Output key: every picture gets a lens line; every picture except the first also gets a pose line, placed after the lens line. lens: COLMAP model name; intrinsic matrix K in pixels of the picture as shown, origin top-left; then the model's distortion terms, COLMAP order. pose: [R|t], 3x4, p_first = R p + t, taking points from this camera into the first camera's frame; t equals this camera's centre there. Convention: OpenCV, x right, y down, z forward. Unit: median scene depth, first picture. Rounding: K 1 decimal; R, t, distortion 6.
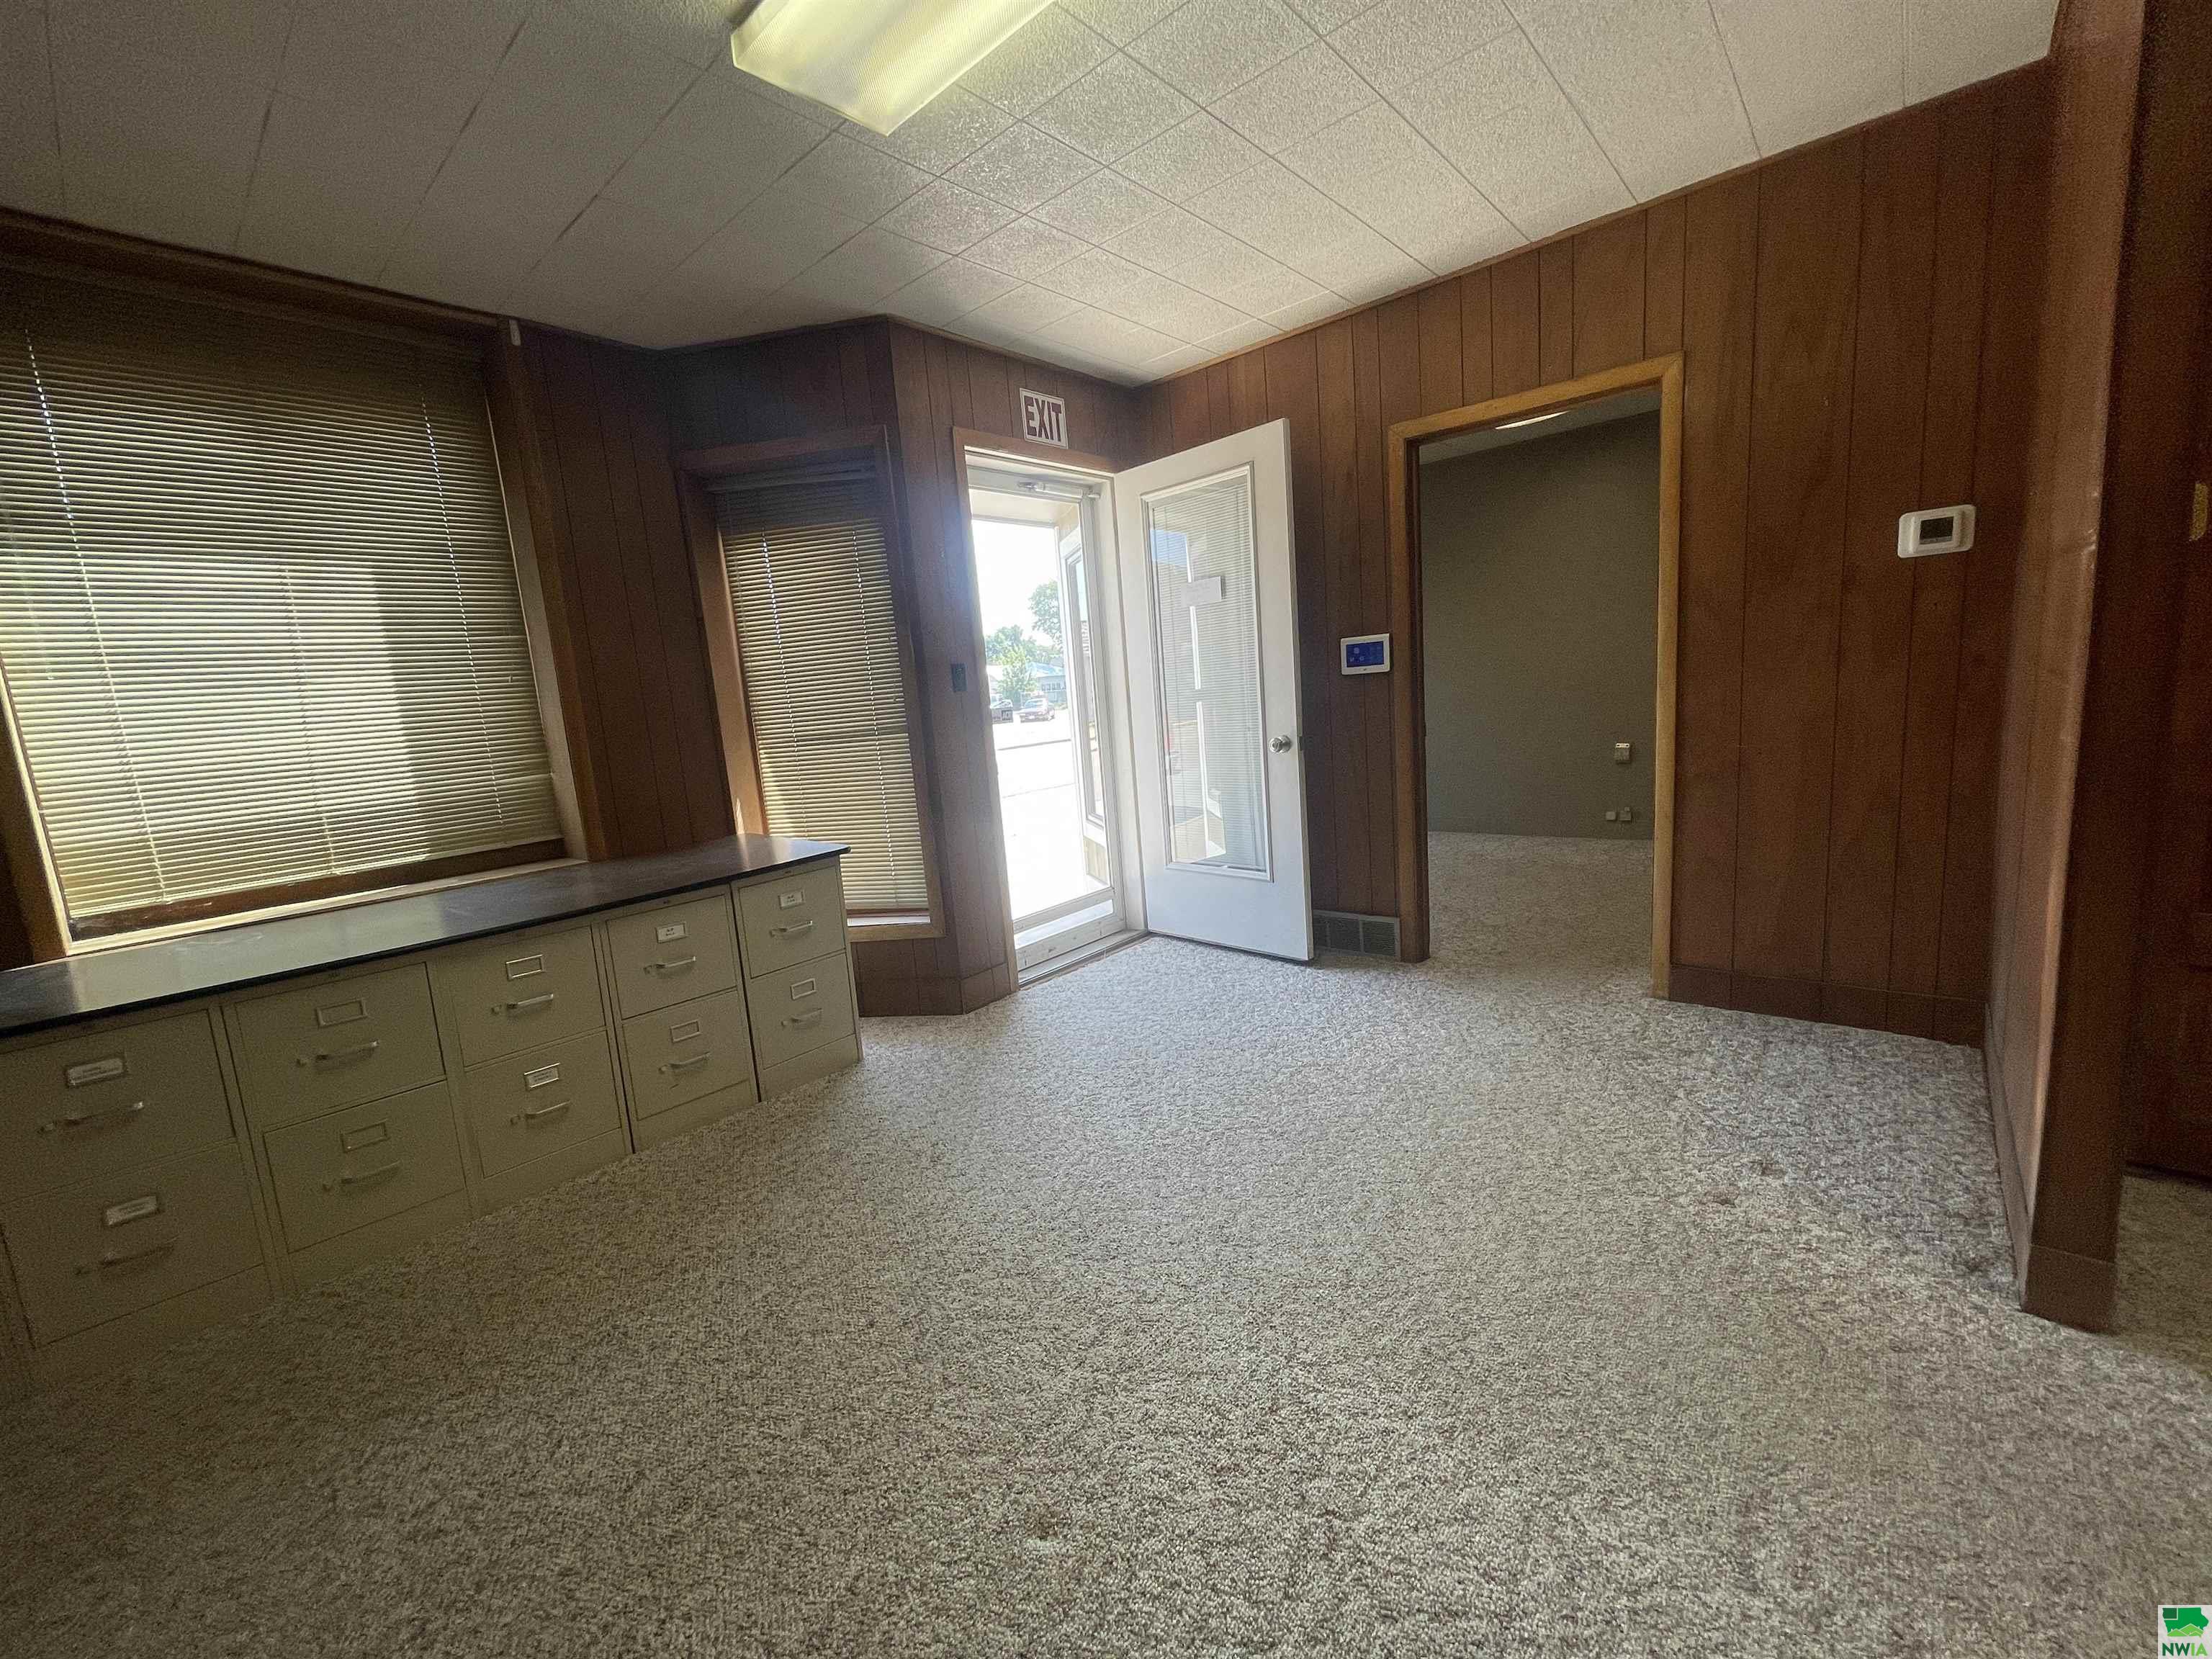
lens RADIAL K [[892.7, 0, 1096.7], [0, 892.7, 826.4], [0, 0, 1]] dist [-0.000181, 0.000047]
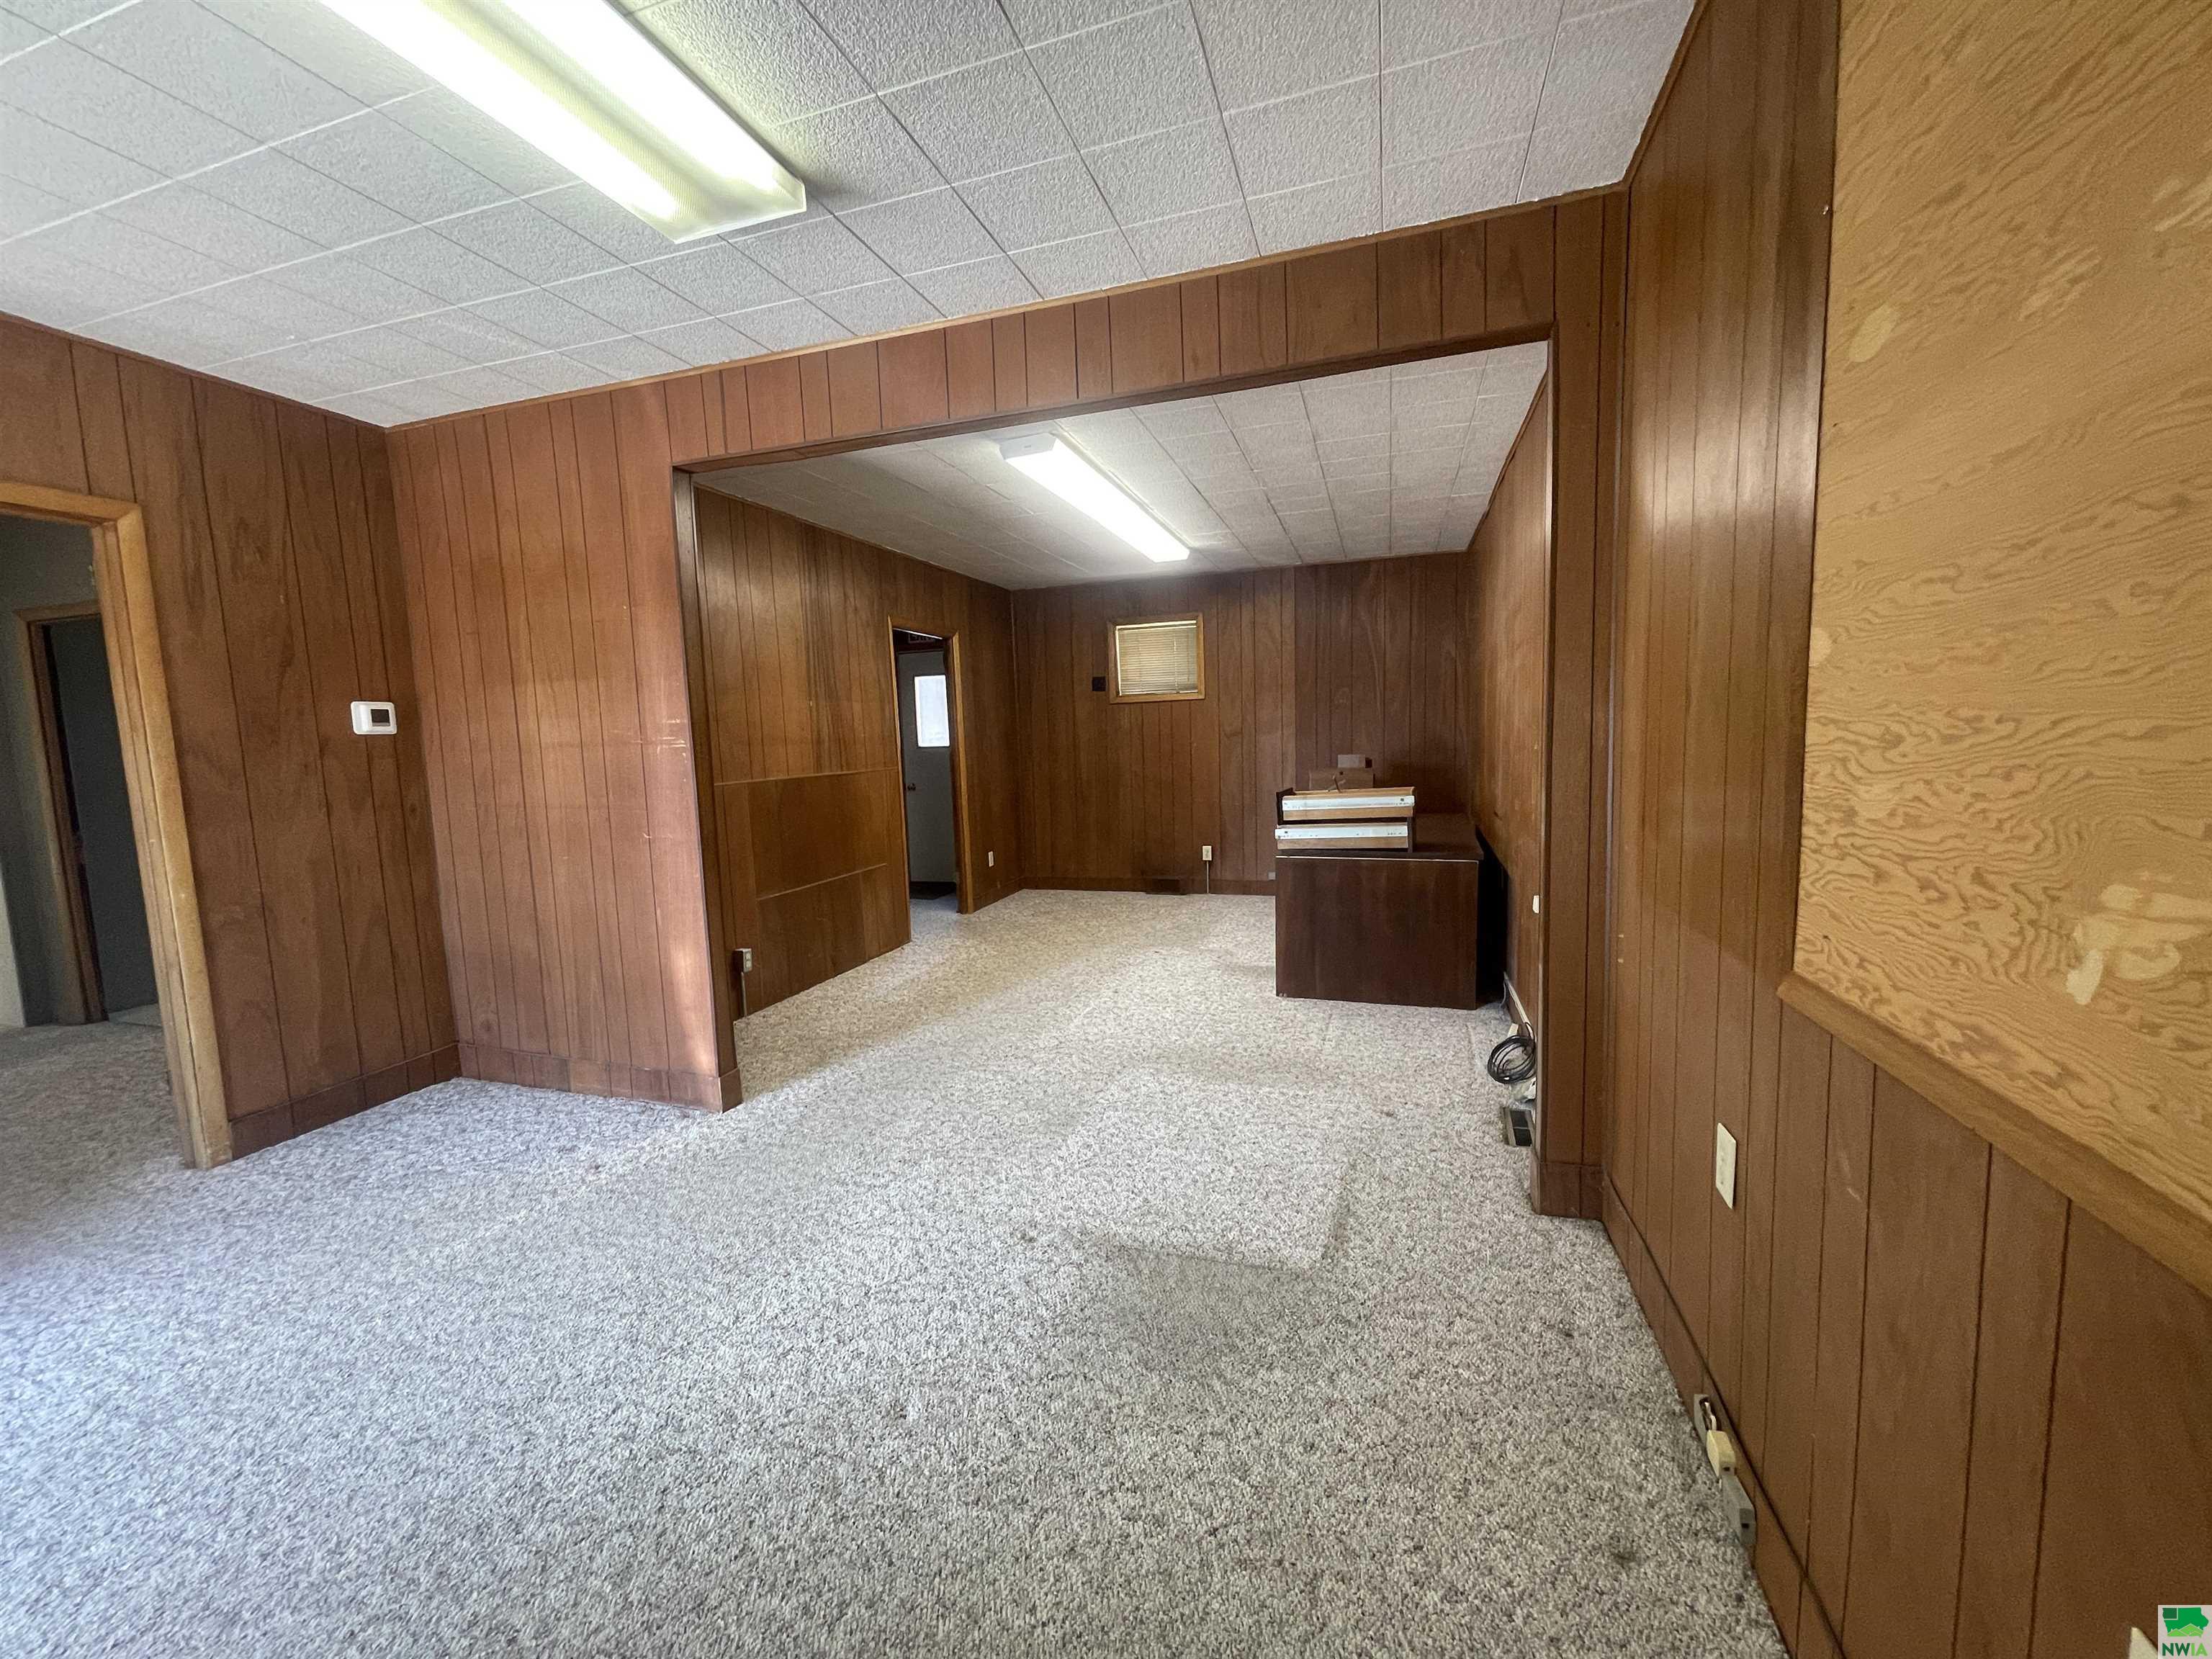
lens RADIAL K [[889.7, 0, 1090.0], [0, 889.7, 827.0], [0, 0, 1]] dist [-0.001650, -0.000021]
pose [[-0.390775, -0.003276, 0.920481, -0.728452], [0.204350, 0.974731, 0.090223, -0.064118], [-0.897517, 0.223357, -0.380231, 0.558545]]
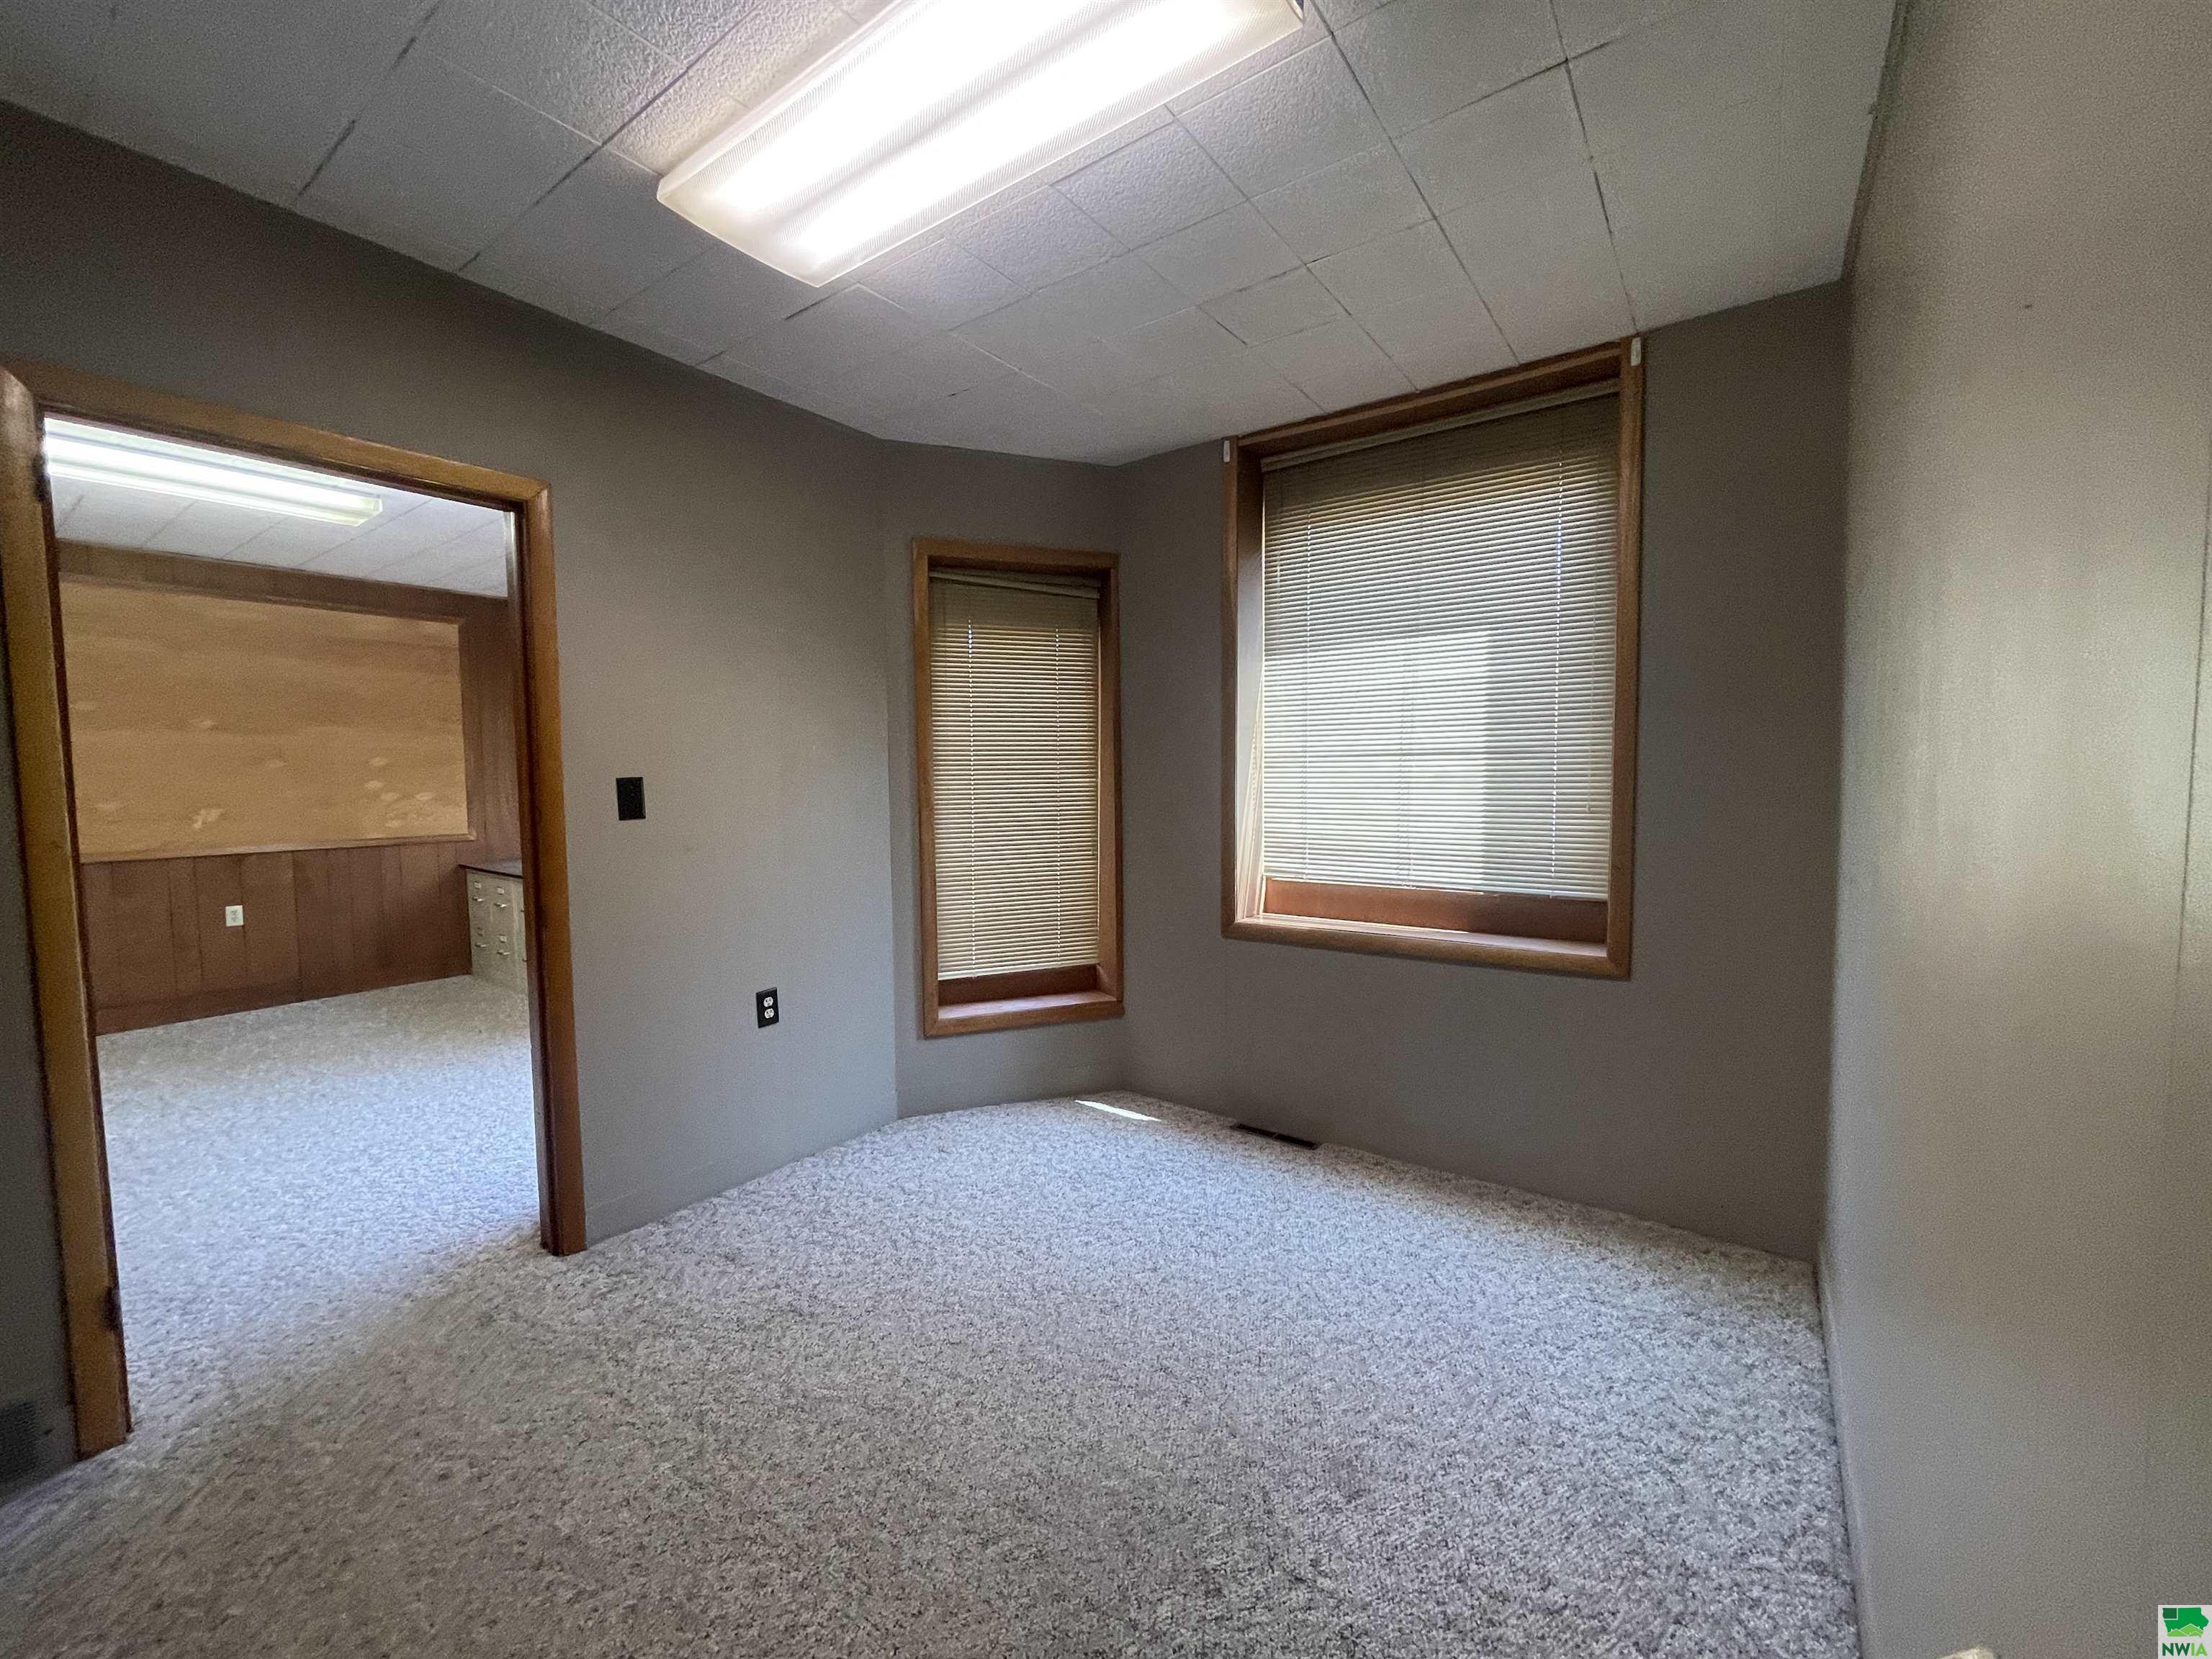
lens RADIAL K [[892.7, 0, 1096.7], [0, 892.7, 826.4], [0, 0, 1]] dist [-0.000181, 0.000047]
pose [[0.099330, 0.137331, -0.985532, 1.516115], [-0.147303, 0.981547, 0.121929, -0.452241], [0.984091, 0.133060, 0.117727, 1.887353]]
